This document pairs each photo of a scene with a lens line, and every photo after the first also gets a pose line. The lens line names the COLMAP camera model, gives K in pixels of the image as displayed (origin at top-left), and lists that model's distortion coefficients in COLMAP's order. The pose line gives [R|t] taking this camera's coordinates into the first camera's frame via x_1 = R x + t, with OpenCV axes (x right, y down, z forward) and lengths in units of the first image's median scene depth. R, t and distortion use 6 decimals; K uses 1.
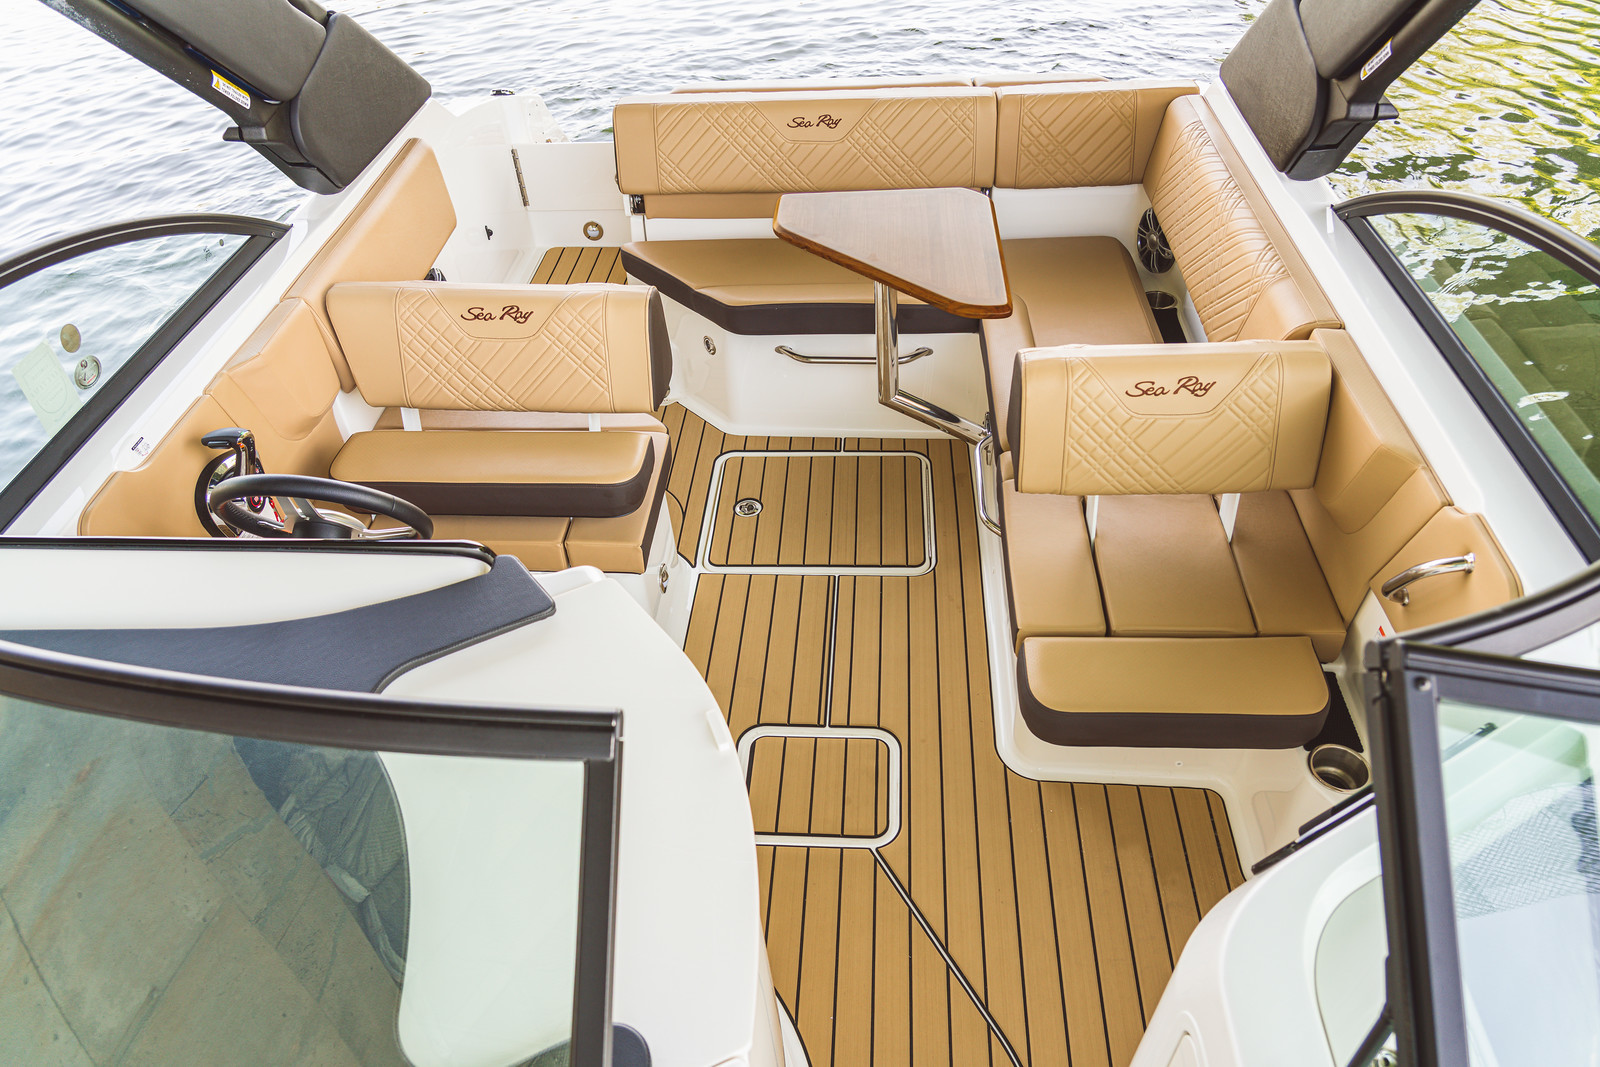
lens RADIAL K [[1115.5, 0, 796.5], [0, 1115.5, 531.1], [0, 0, 1]] dist [0.001029, 0.004218]
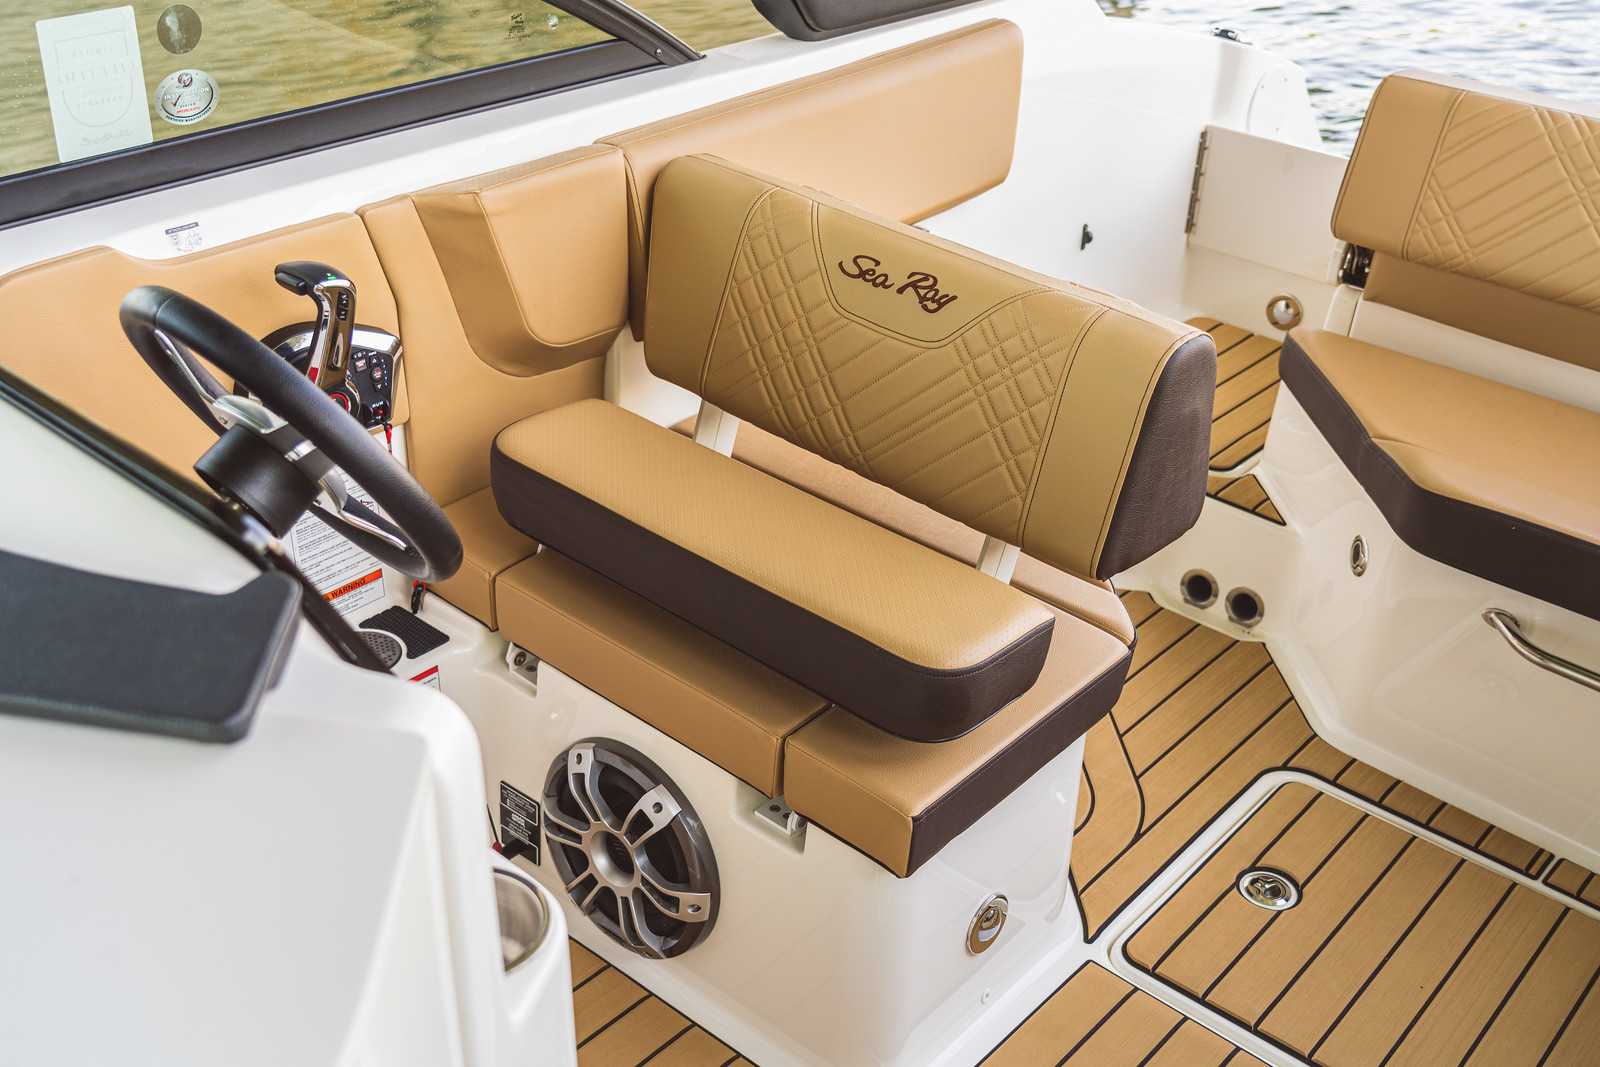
lens RADIAL K [[1679.3, 0, 805.9], [0, 1679.3, 531.2], [0, 0, 1]] dist [0.019358, 0.000000]
pose [[0.791093, 0.371705, -0.485806, 0.084935], [-0.455887, 0.887799, -0.063091, -0.020103], [0.407847, 0.271383, 0.871787, 0.264594]]
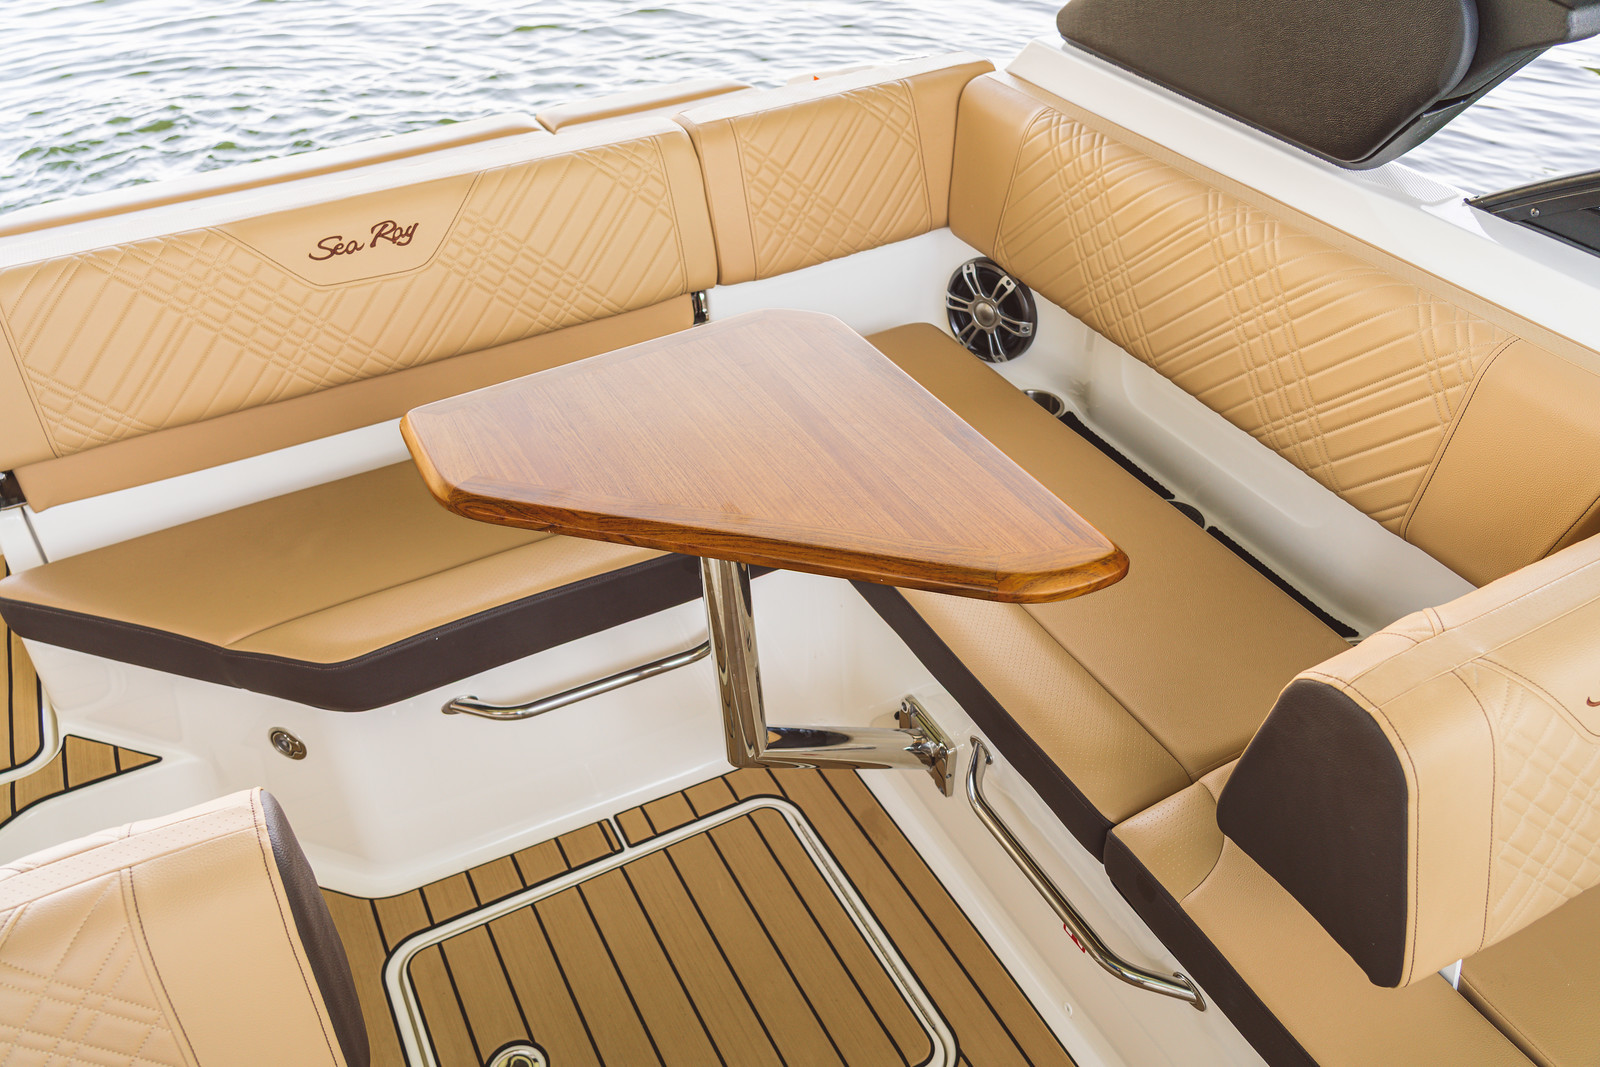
lens RADIAL K [[1296.4, 0, 800.3], [0, 1296.4, 529.8], [0, 0, 1]] dist [-0.006051, 0.006592]
pose [[0.860954, -0.293276, 0.415629, -0.093328], [0.325449, 0.945534, -0.006963, -0.179654], [-0.390949, 0.141260, 0.909508, 0.424130]]
